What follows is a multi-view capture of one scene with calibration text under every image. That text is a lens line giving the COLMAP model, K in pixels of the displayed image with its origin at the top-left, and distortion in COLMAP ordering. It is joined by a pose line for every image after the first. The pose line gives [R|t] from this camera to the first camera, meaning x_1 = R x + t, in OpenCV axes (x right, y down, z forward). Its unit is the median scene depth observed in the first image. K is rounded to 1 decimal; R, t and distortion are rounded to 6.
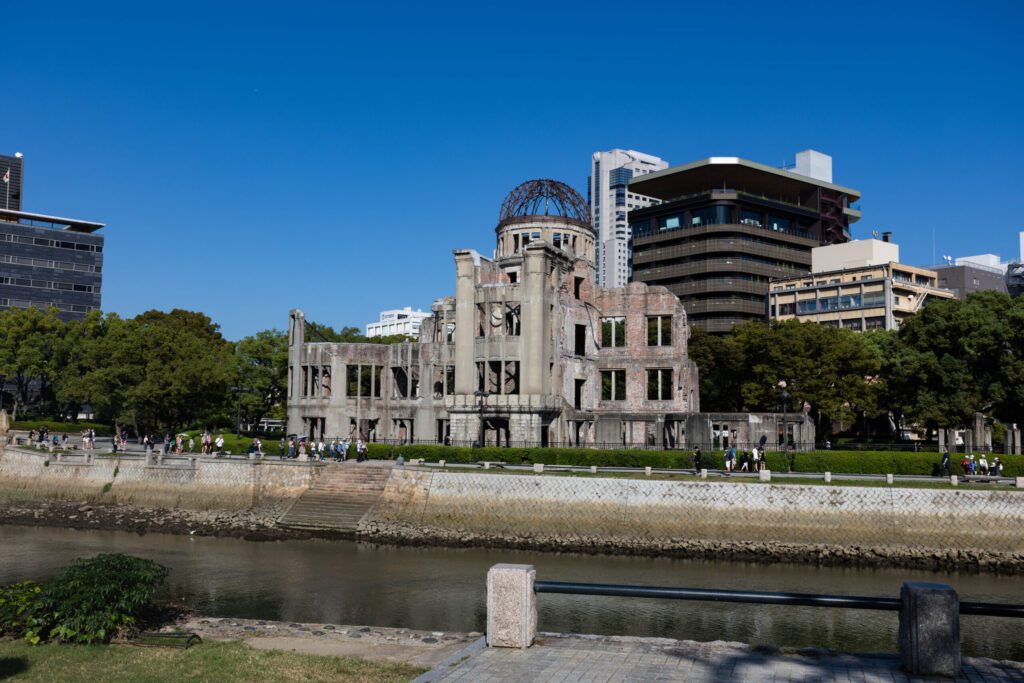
lens RADIAL K [[955.9, 0, 495.3], [0, 955.9, 341.7], [0, 0, 1]] dist [0.005842, 0.008828]
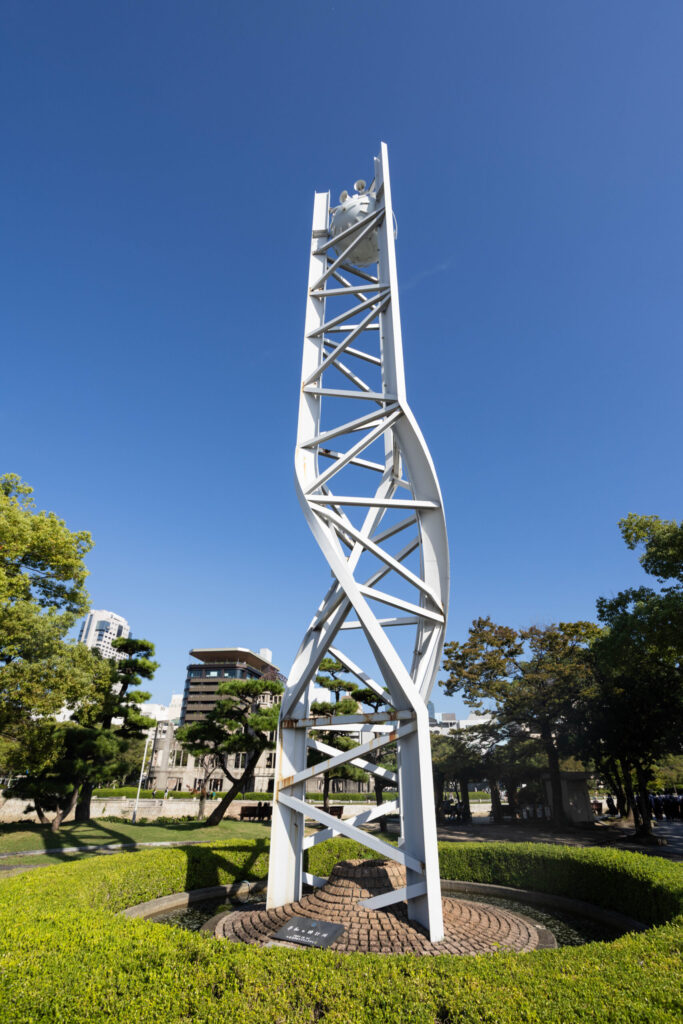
lens RADIAL K [[480.5, 0, 341.5], [0, 480.5, 512.0], [0, 0, 1]] dist [-0.001164, 0.001421]
pose [[0.757953, 0.318050, 0.569519, -0.362961], [-0.061604, 0.904080, -0.422900, -0.012885], [-0.649394, 0.285453, 0.704843, -0.076785]]
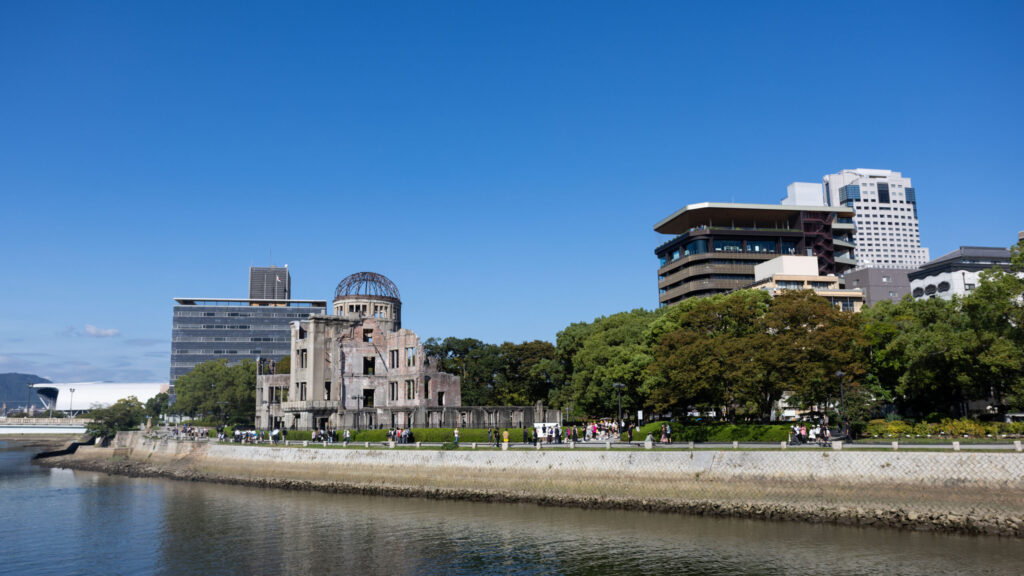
lens RADIAL K [[761.2, 0, 512.0], [0, 761.2, 288.0], [0, 0, 1]] dist [-0.002546, -0.002391]
pose [[0.893908, -0.105315, -0.435704, 0.471620], [0.072300, 0.993156, -0.091723, 0.001706], [0.442382, 0.050490, 0.895404, -0.055370]]
